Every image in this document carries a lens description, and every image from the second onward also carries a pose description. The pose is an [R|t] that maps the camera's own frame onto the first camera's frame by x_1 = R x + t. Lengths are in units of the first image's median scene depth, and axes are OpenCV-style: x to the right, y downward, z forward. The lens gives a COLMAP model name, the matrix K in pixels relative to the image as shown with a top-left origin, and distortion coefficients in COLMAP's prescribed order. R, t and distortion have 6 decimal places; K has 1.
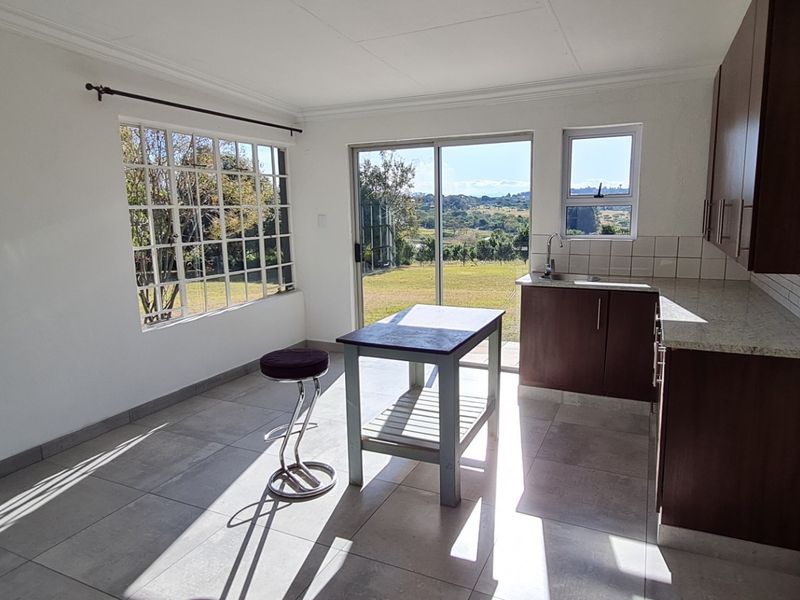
lens RADIAL K [[572.3, 0, 401.6], [0, 572.3, 299.8], [0, 0, 1]] dist [-0.027158, 0.003937]
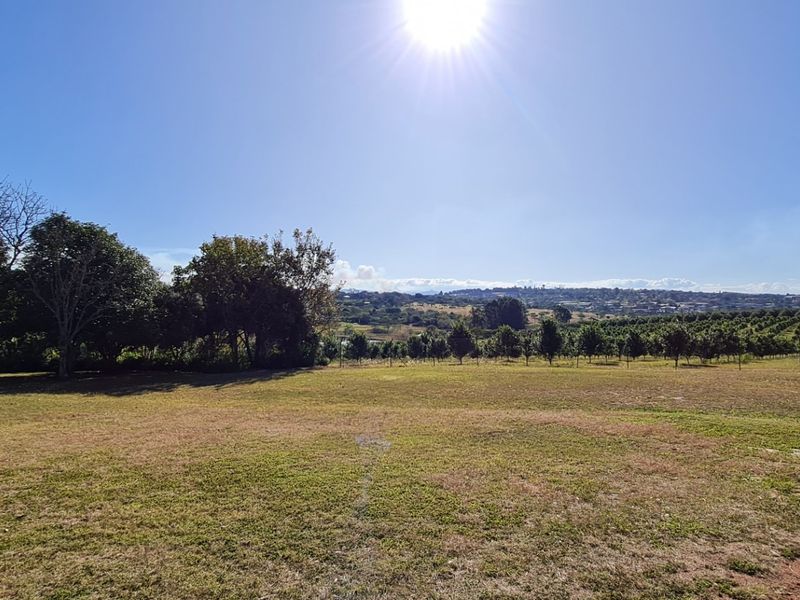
lens RADIAL K [[572.3, 0, 401.6], [0, 572.3, 299.8], [0, 0, 1]] dist [-0.027158, 0.003937]
pose [[0.993445, 0.013618, 0.113495, 0.027512], [0.005487, 0.986053, -0.166341, -0.015861], [-0.114177, 0.165873, 0.979515, 0.153774]]
